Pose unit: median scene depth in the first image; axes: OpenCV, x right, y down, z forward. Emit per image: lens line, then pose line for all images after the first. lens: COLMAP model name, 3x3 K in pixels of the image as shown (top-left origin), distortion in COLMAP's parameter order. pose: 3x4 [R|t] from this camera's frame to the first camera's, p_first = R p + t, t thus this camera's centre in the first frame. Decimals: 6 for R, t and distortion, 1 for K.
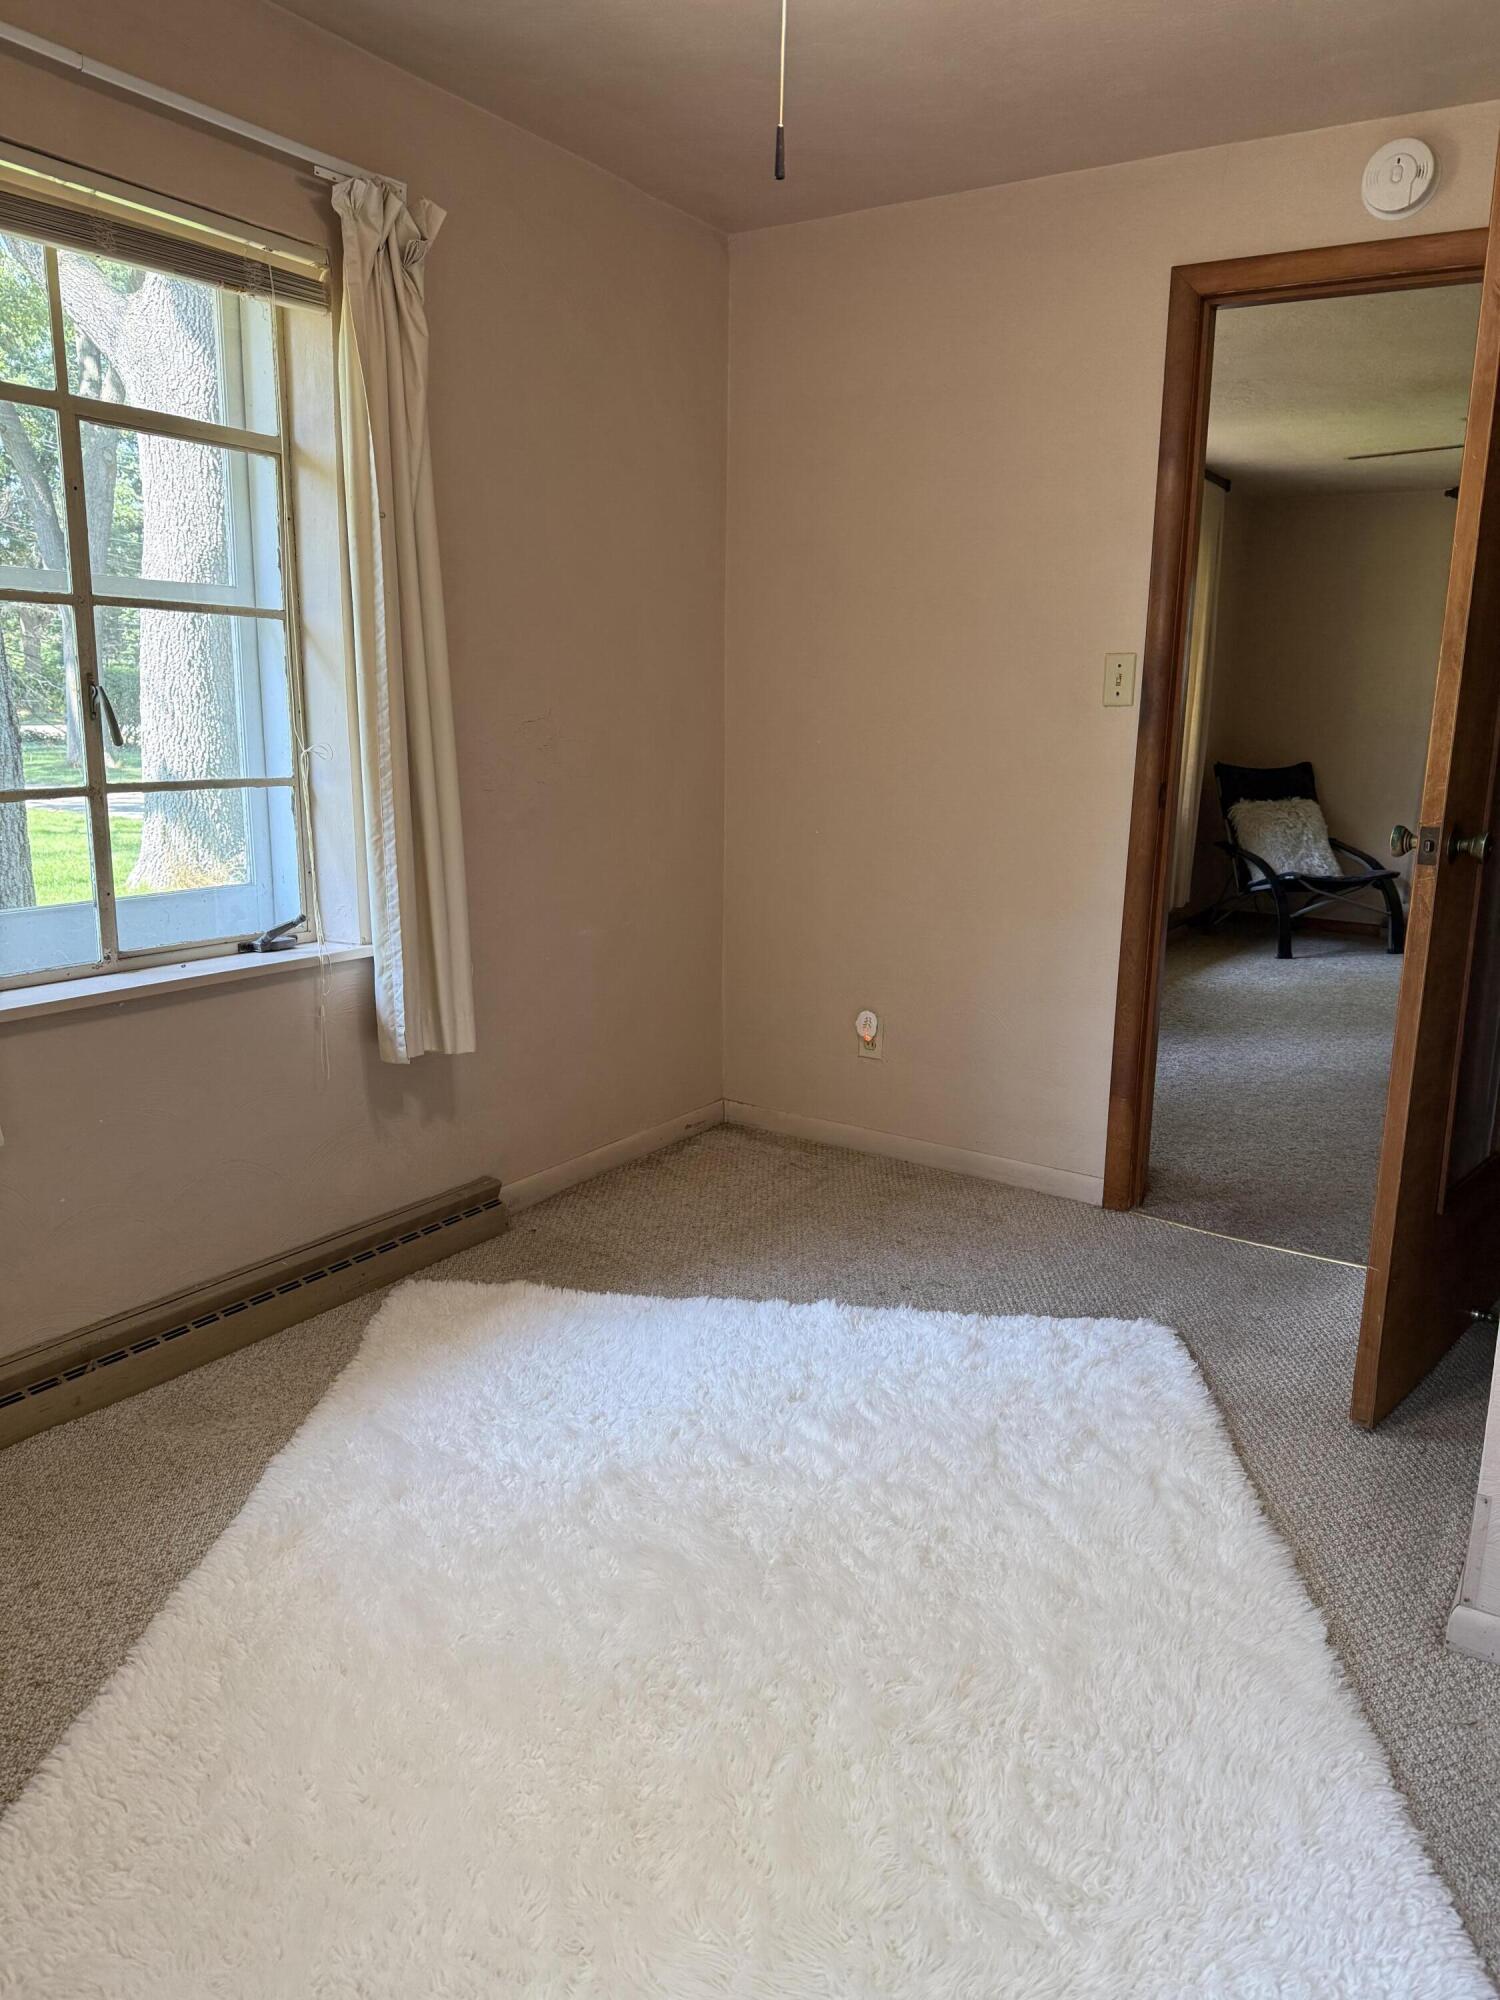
lens RADIAL K [[1422.1, 0, 750.0], [0, 1422.1, 1000.0], [0, 0, 1]] dist [0.144248, -0.280883]
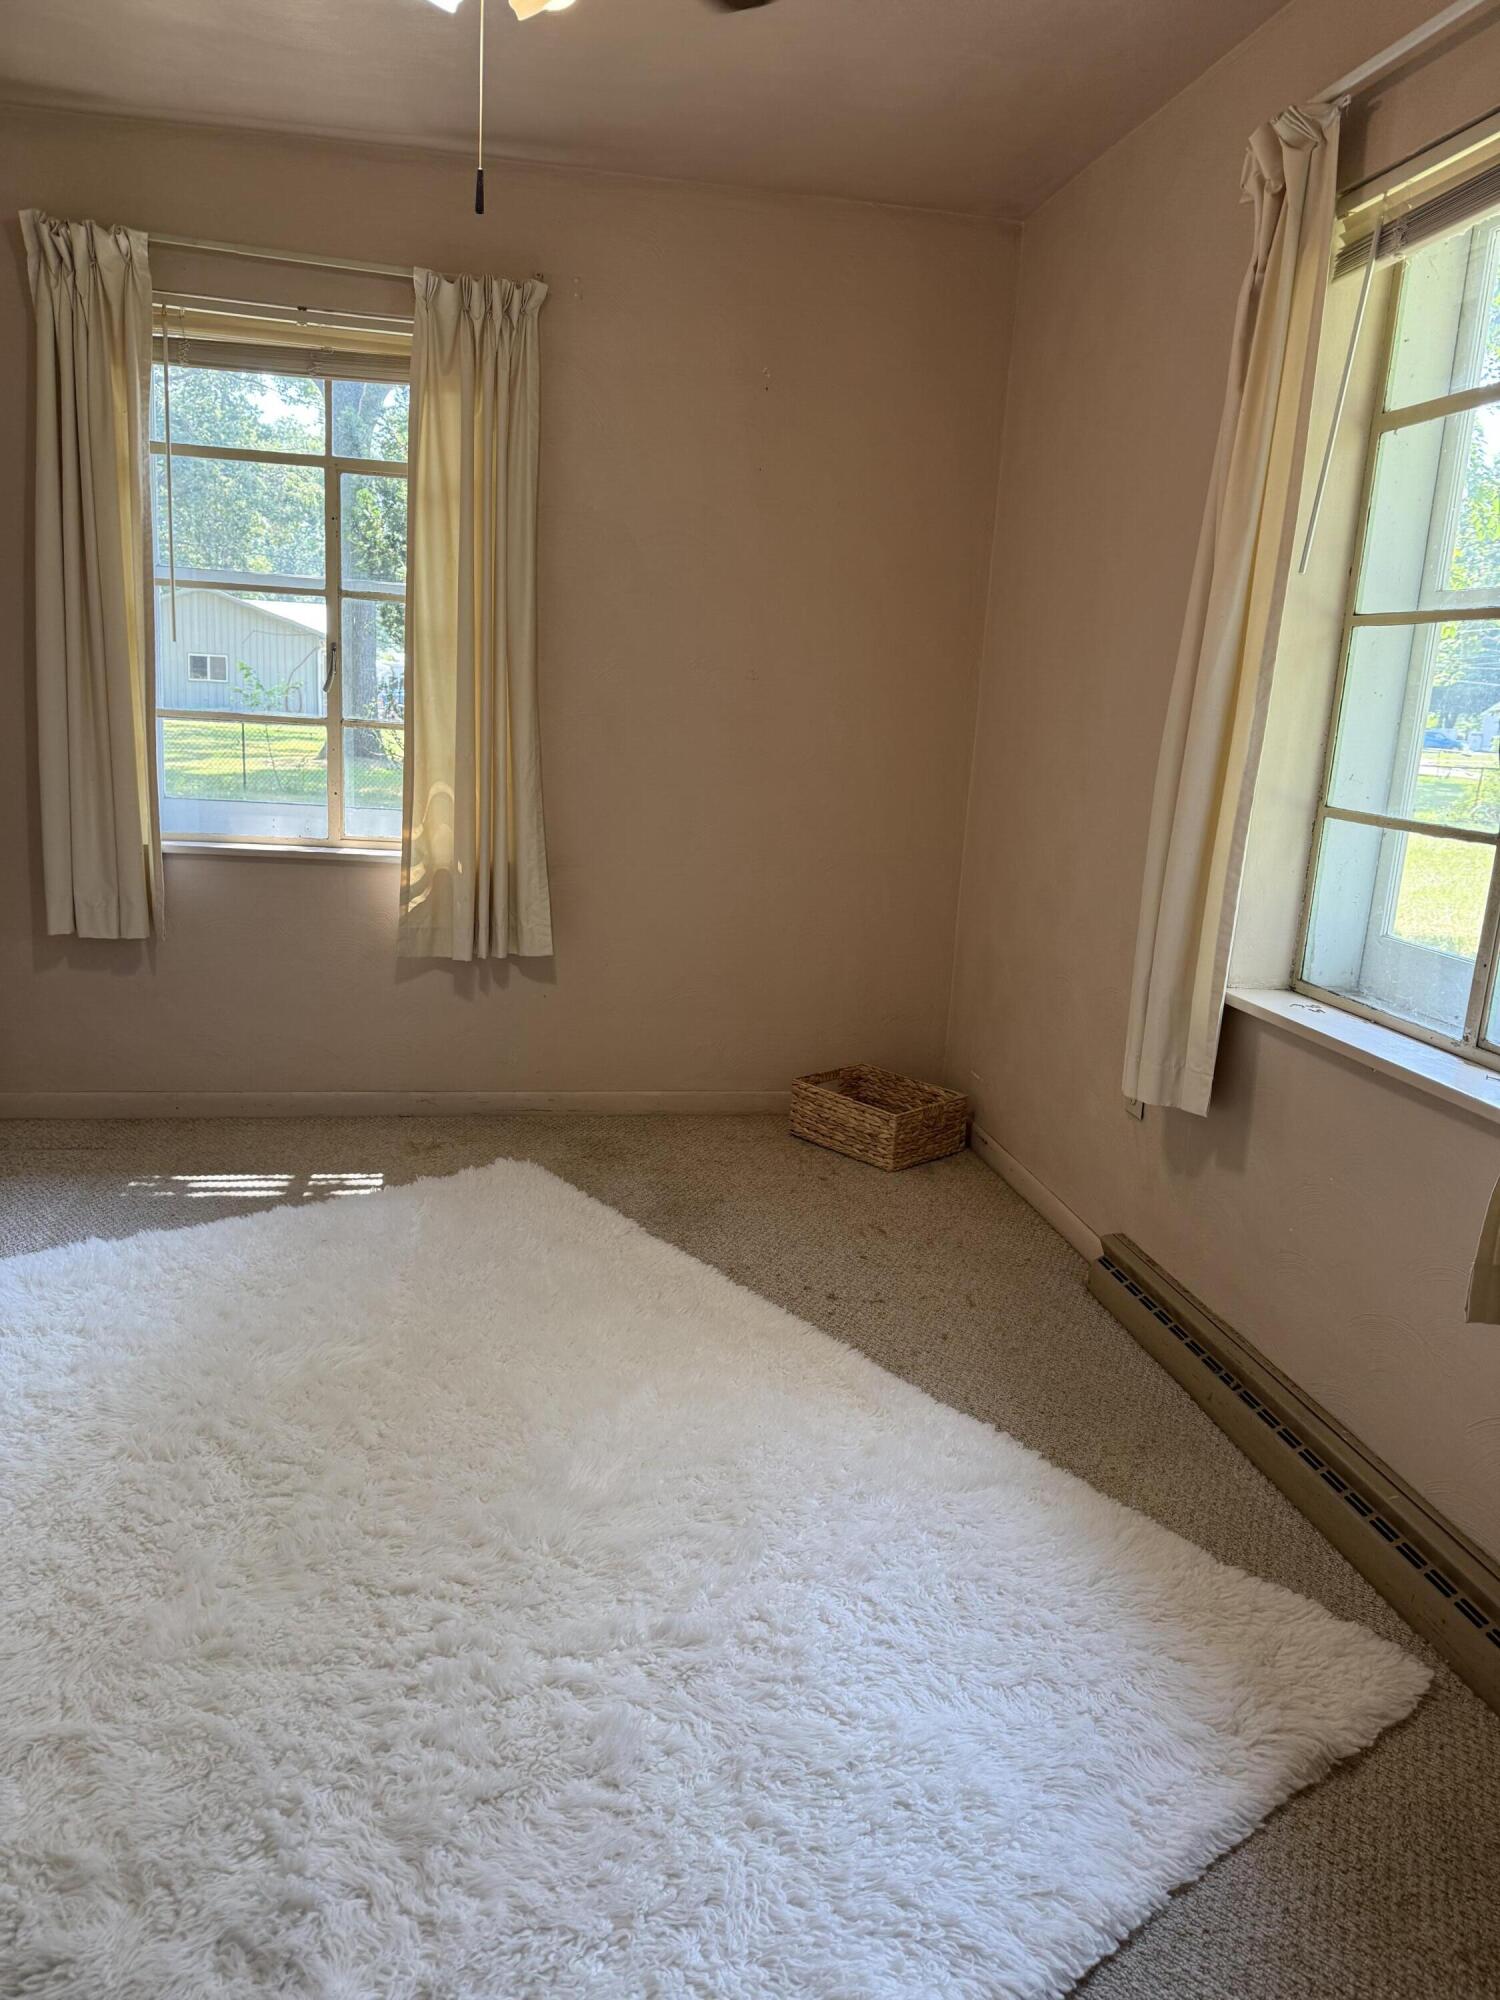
lens RADIAL K [[1422.1, 0, 750.0], [0, 1422.1, 1000.0], [0, 0, 1]] dist [0.144248, -0.280883]
pose [[-0.717883, 0.090104, -0.690308, 0.421296], [-0.211436, 0.916529, 0.339514, -0.244360], [0.663279, 0.389687, -0.638909, 1.249219]]
